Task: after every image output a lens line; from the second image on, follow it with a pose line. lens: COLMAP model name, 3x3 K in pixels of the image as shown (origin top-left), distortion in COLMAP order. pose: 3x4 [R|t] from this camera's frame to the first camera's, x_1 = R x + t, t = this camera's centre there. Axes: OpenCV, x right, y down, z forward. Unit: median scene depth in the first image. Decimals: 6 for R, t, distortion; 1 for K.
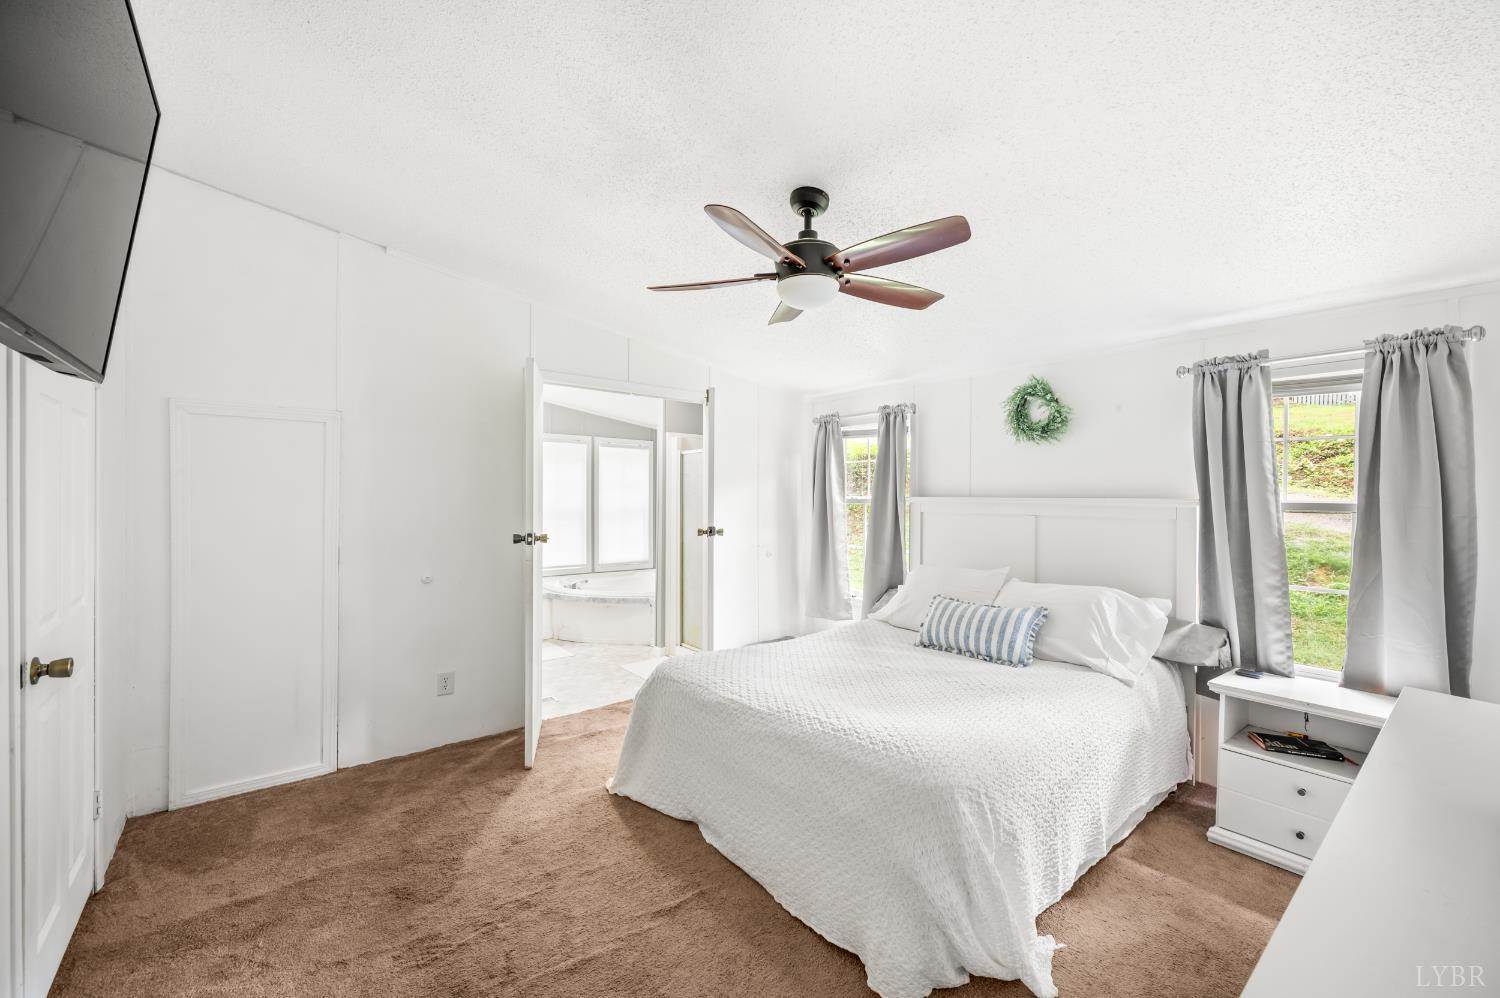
lens RADIAL K [[604.5, 0, 751.9], [0, 604.5, 496.4], [0, 0, 1]] dist [0.002404, -0.000478]
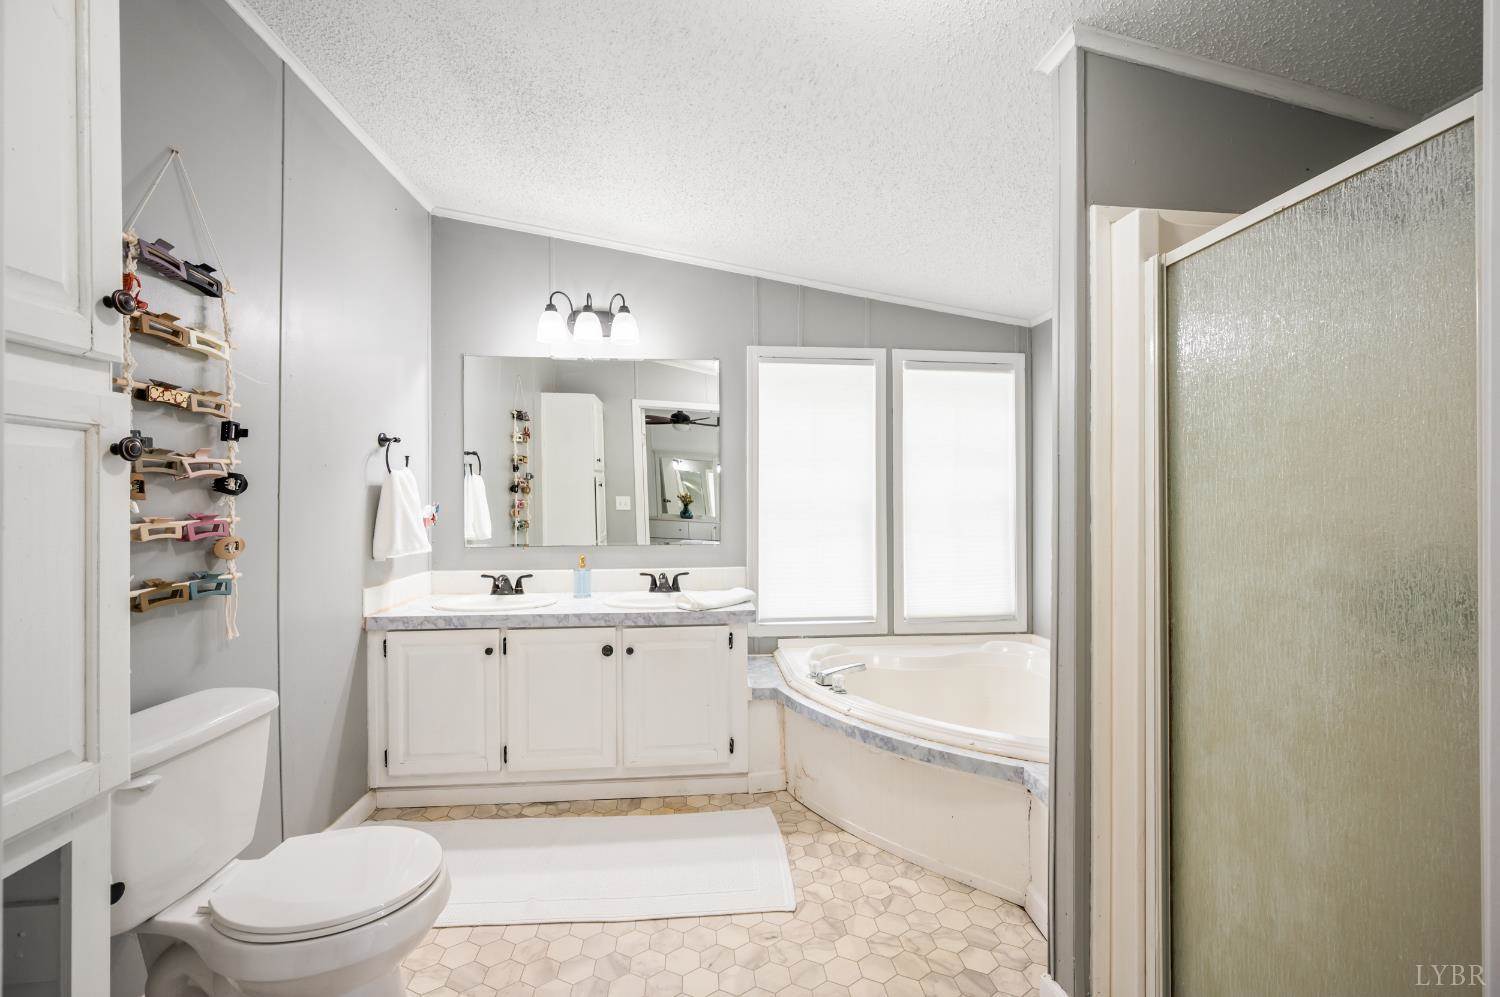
lens RADIAL K [[604.5, 0, 750.6], [0, 604.5, 499.3], [0, 0, 1]] dist [0.002404, -0.000478]
pose [[0.840175, -0.007254, -0.542267, -0.098330], [0.006968, 0.999972, -0.002580, 0.020685], [0.542271, -0.001611, 0.840202, 0.547699]]
